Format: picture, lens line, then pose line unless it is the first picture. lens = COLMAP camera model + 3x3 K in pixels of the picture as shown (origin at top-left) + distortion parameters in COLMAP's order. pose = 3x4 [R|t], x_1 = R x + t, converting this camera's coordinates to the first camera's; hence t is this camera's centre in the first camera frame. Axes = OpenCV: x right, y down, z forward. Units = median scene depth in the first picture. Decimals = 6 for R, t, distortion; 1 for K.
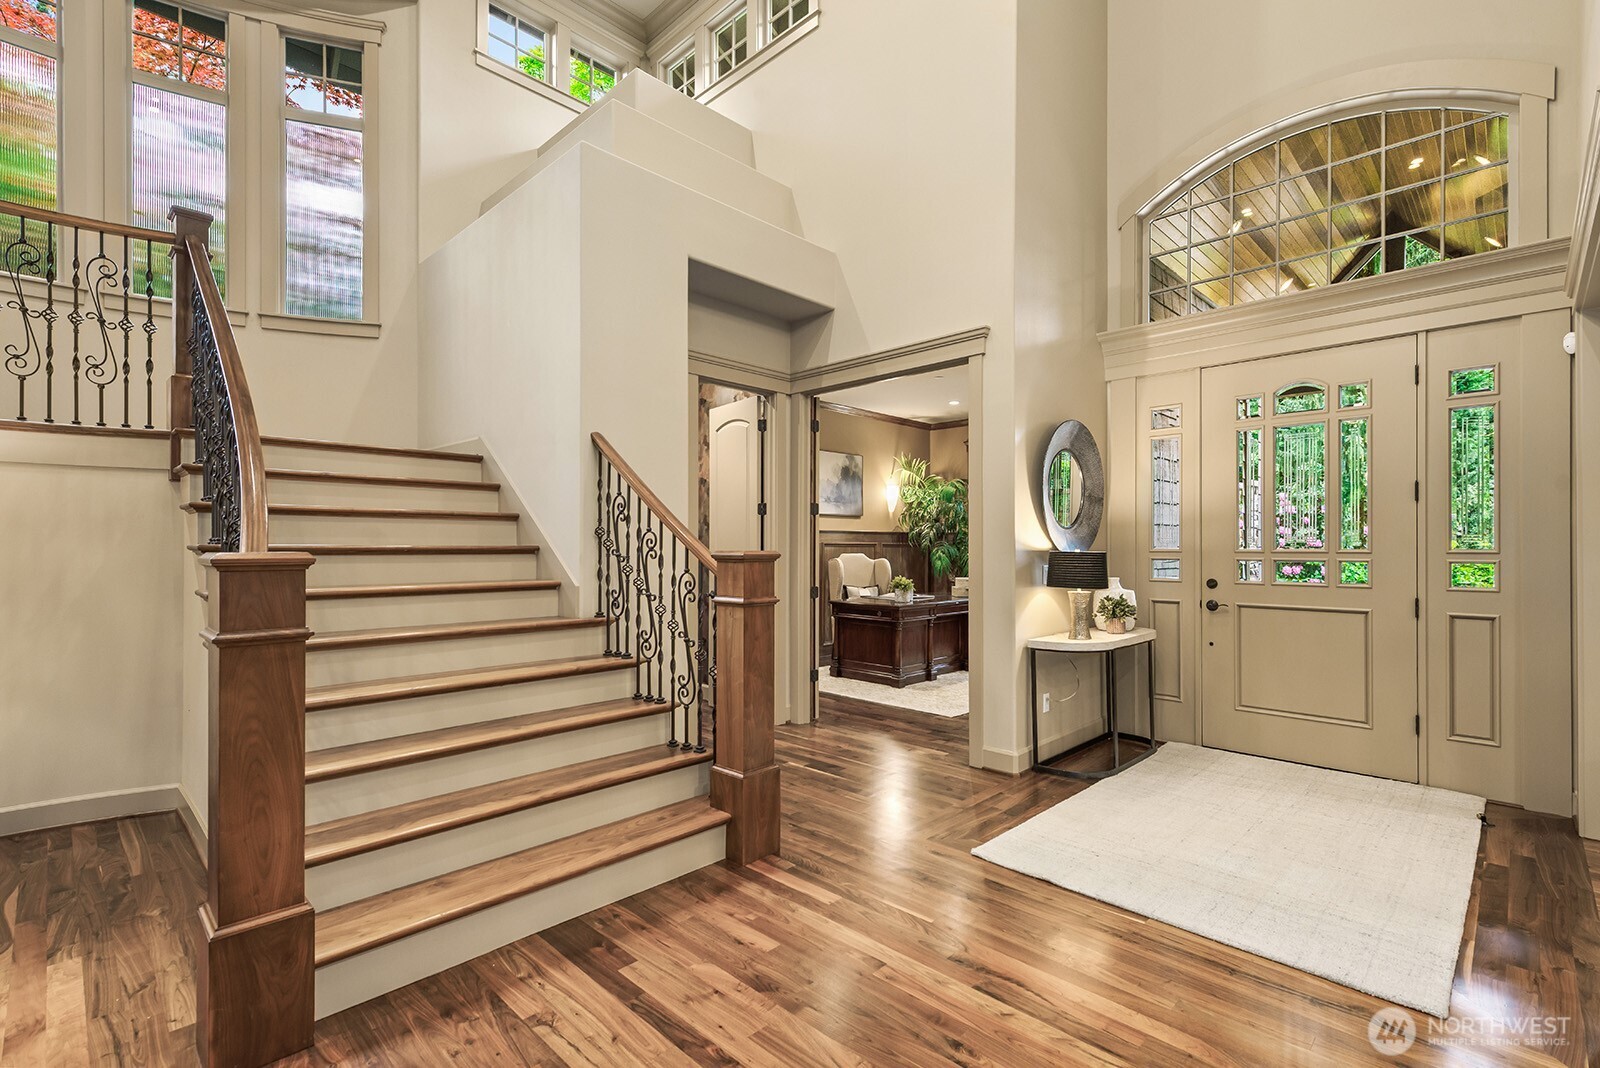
lens RADIAL K [[703.2, 0, 801.1], [0, 703.2, 544.6], [0, 0, 1]] dist [0.003596, -0.000346]
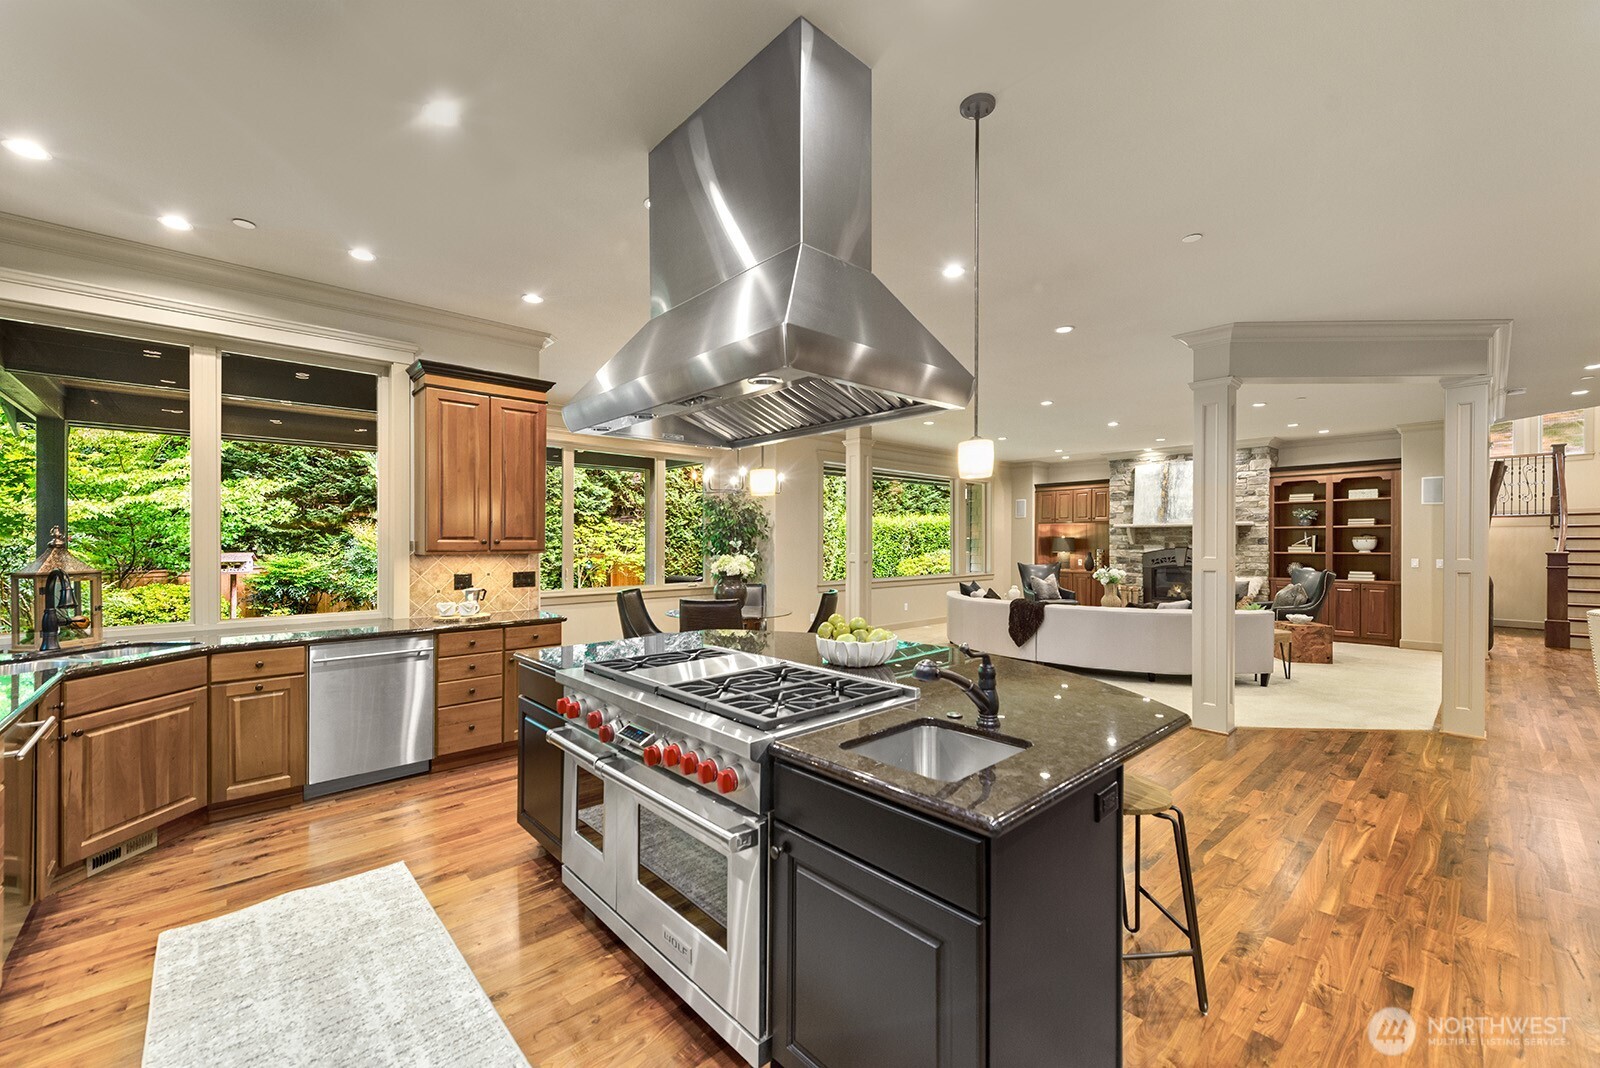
lens RADIAL K [[648.2, 0, 806.2], [0, 648.2, 541.7], [0, 0, 1]] dist [0.003789, 0.000089]
pose [[-0.045622, -0.002824, -0.998955, 0.619070], [0.004969, 0.999983, -0.003054, -0.011544], [0.998946, -0.005103, -0.045607, -0.626779]]
